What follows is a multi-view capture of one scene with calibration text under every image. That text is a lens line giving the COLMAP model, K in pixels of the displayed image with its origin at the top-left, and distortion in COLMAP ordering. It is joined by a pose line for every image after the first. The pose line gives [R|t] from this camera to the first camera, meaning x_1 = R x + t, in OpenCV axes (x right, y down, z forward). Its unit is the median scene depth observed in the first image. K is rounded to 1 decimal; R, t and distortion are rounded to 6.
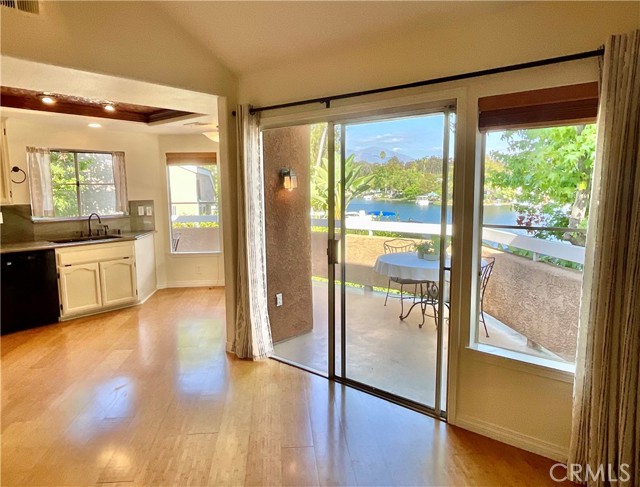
lens RADIAL K [[442.1, 0, 320.0], [0, 442.1, 243.5], [0, 0, 1]] dist [-0.009114, -0.004009]
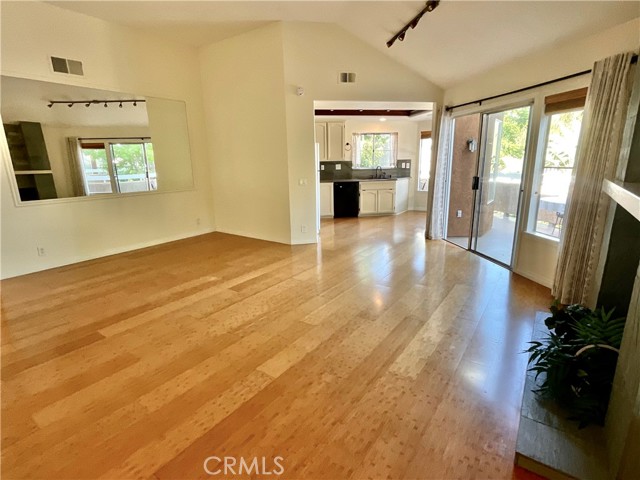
lens RADIAL K [[322.1, 0, 320.0], [0, 322.1, 240.0], [0, 0, 1]] dist [0.000209, 0.001650]
pose [[0.763231, 0.156839, -0.626801, 0.263836], [-0.073964, 0.984923, 0.156386, 0.057178], [0.641878, -0.072998, 0.763324, -0.319450]]
